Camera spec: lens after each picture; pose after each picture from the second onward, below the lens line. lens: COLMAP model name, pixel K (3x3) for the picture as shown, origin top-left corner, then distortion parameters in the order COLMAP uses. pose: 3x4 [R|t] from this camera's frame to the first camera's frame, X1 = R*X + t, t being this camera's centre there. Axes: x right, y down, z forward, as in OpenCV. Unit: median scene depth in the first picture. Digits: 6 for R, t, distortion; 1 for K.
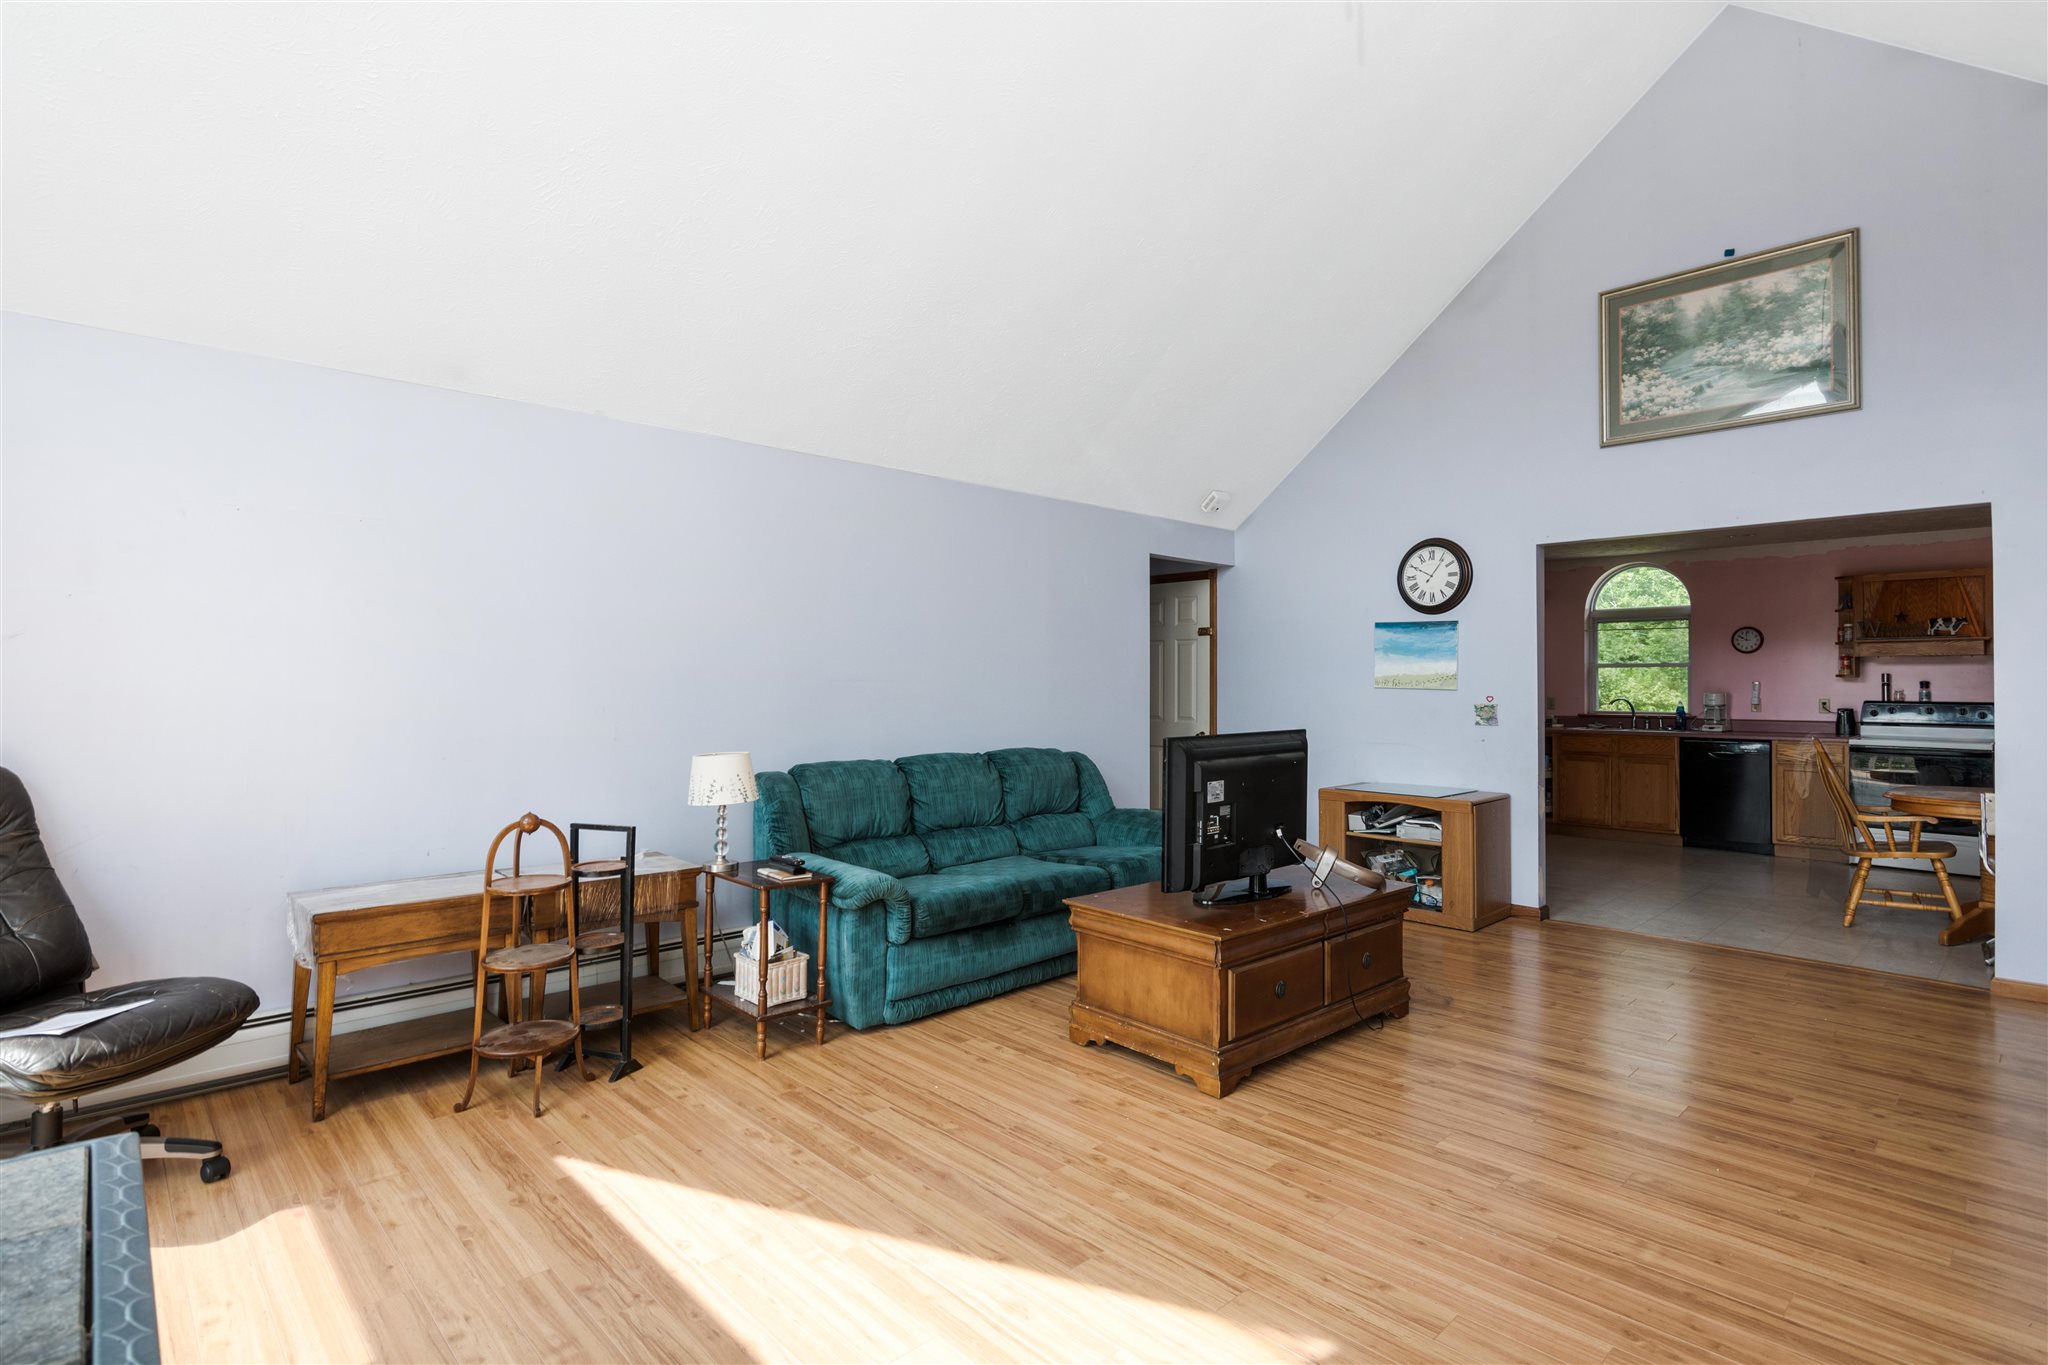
lens RADIAL K [[993.1, 0, 1025.9], [0, 993.1, 692.4], [0, 0, 1]] dist [-0.001254, -0.001587]
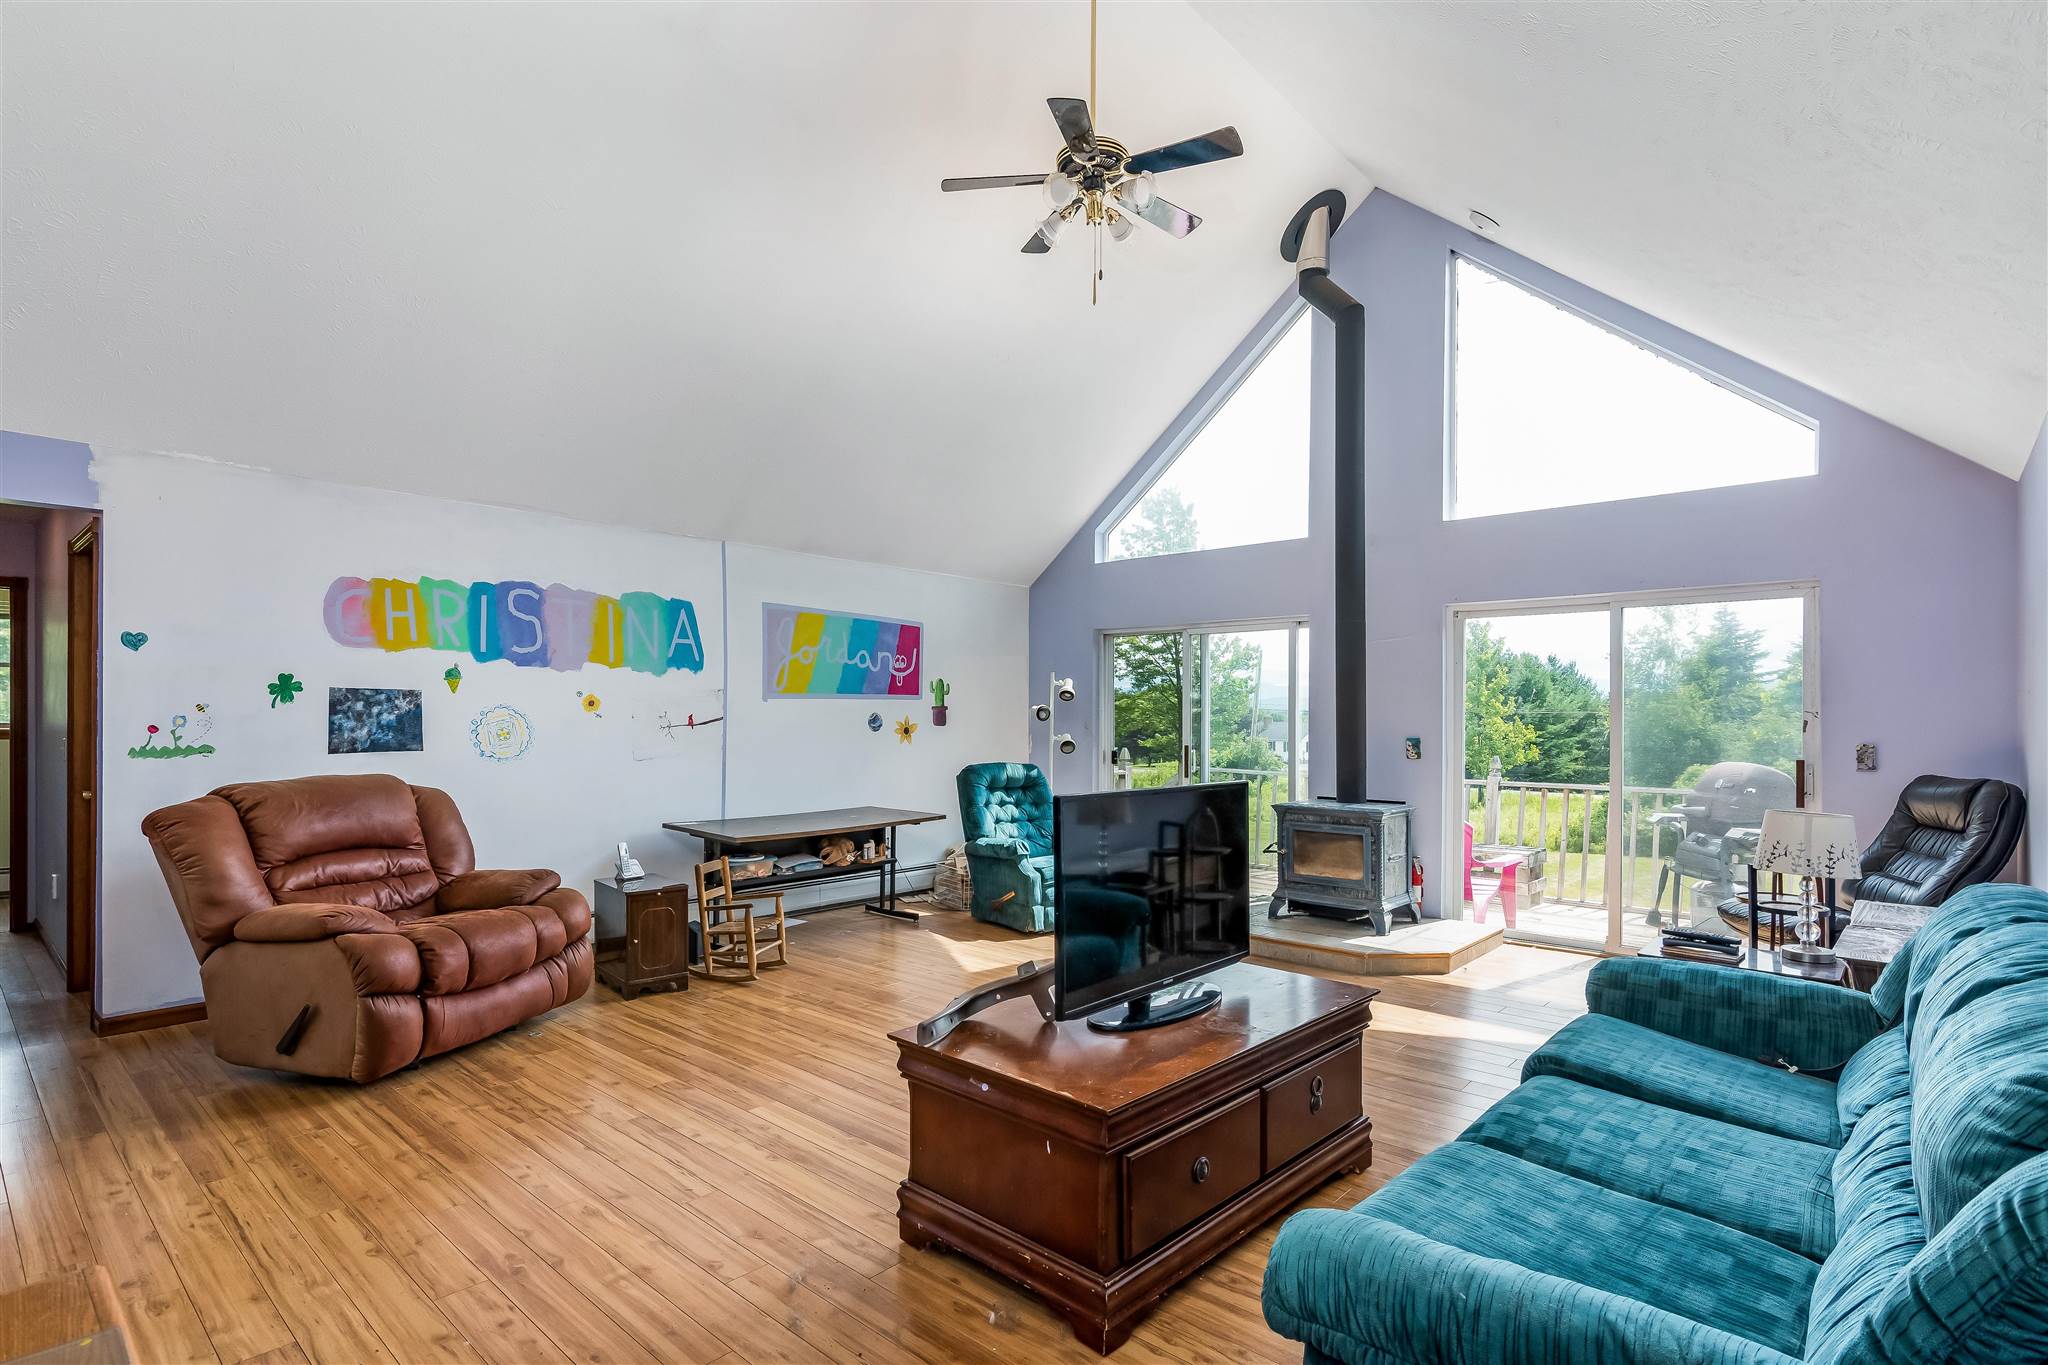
lens RADIAL K [[1023.1, 0, 1042.9], [0, 1023.1, 709.5], [0, 0, 1]] dist [0.000130, -0.000131]
pose [[-0.996138, -0.006174, -0.087586, 0.427871], [-0.005404, 0.999945, -0.009021, -0.010320], [0.087637, -0.008512, -0.996116, 2.054267]]
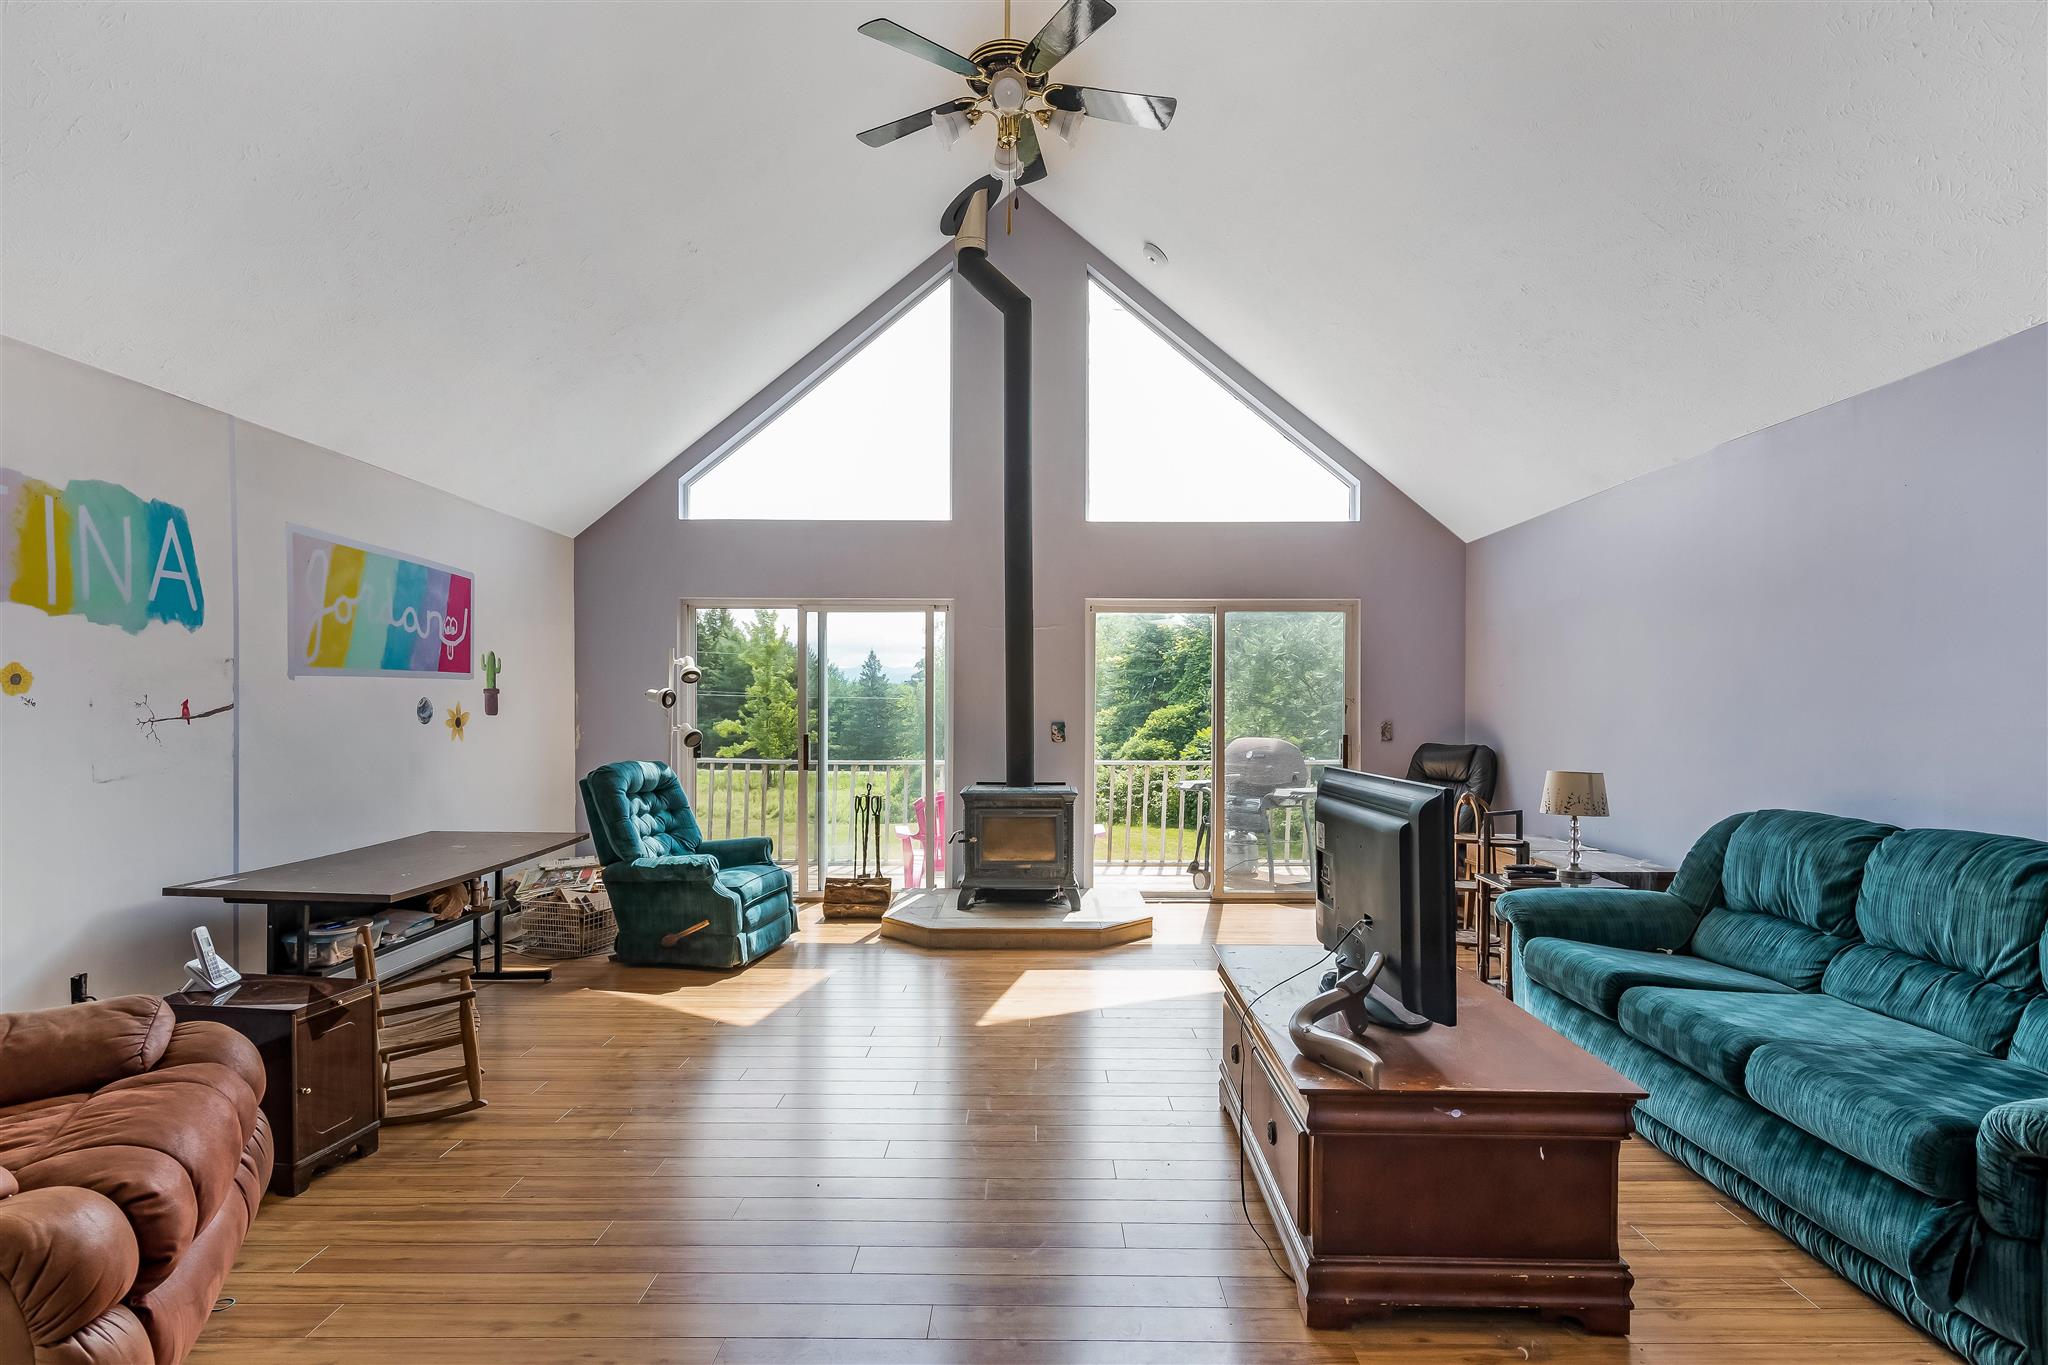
lens RADIAL K [[1023.1, 0, 1042.9], [0, 1023.1, 709.5], [0, 0, 1]] dist [0.000130, -0.000131]
pose [[-0.683592, 0.000405, -0.729864, 1.089069], [-0.002588, 0.999992, 0.002979, -0.009923], [0.729860, 0.003925, -0.683586, 1.562817]]
